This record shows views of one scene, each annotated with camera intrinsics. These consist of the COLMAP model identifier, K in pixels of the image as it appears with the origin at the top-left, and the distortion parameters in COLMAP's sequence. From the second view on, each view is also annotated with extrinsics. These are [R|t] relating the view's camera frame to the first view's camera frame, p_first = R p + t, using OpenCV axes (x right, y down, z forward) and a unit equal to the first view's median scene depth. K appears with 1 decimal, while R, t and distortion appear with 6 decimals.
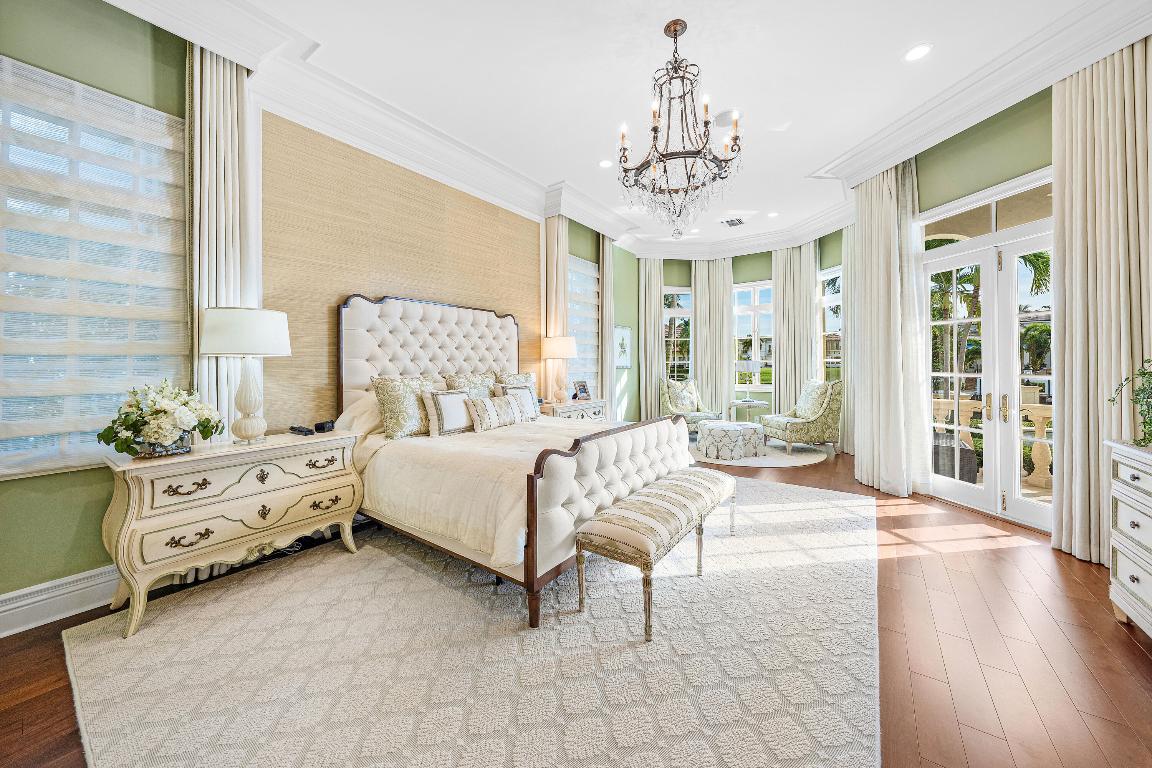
lens RADIAL K [[402.3, 0, 578.1], [0, 402.3, 359.4], [0, 0, 1]] dist [0.000470, 0.000038]
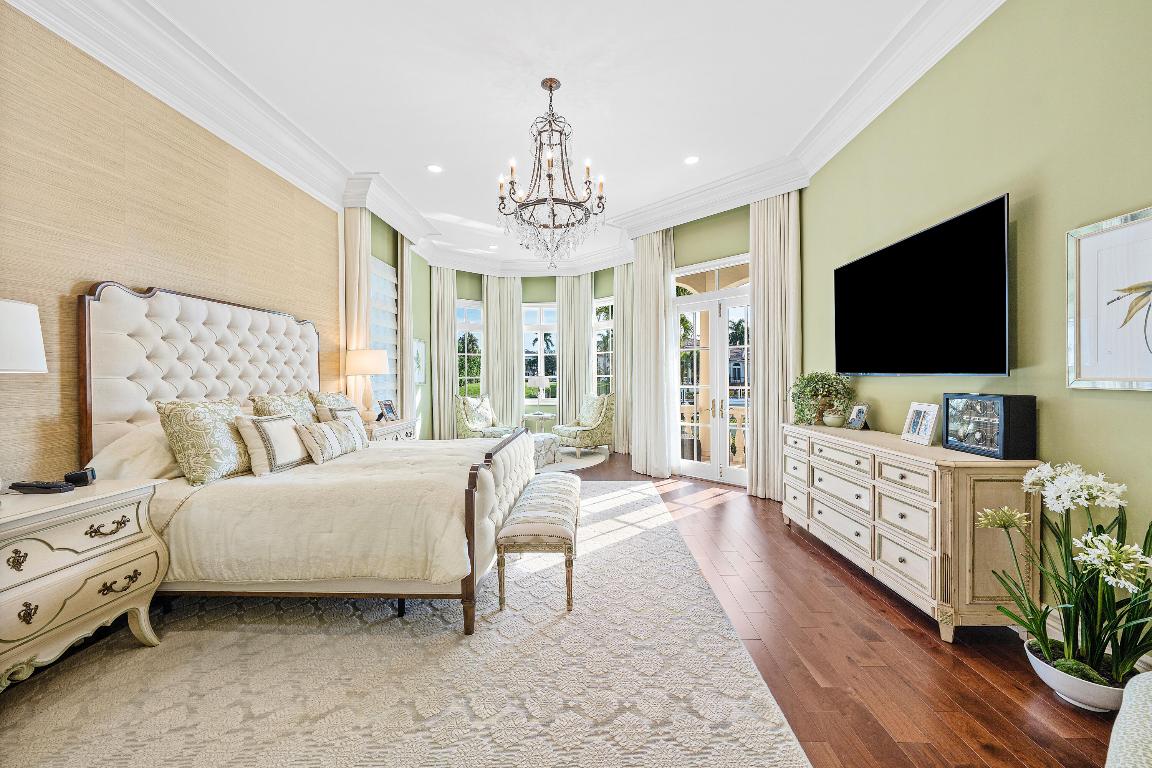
lens RADIAL K [[439.9, 0, 574.1], [0, 439.9, 378.3], [0, 0, 1]] dist [0.000520, 0.000395]
pose [[0.832254, -0.002333, 0.554390, -0.317994], [-0.004193, 0.999936, 0.010502, -0.009062], [-0.554379, -0.011065, 0.832191, -0.060268]]
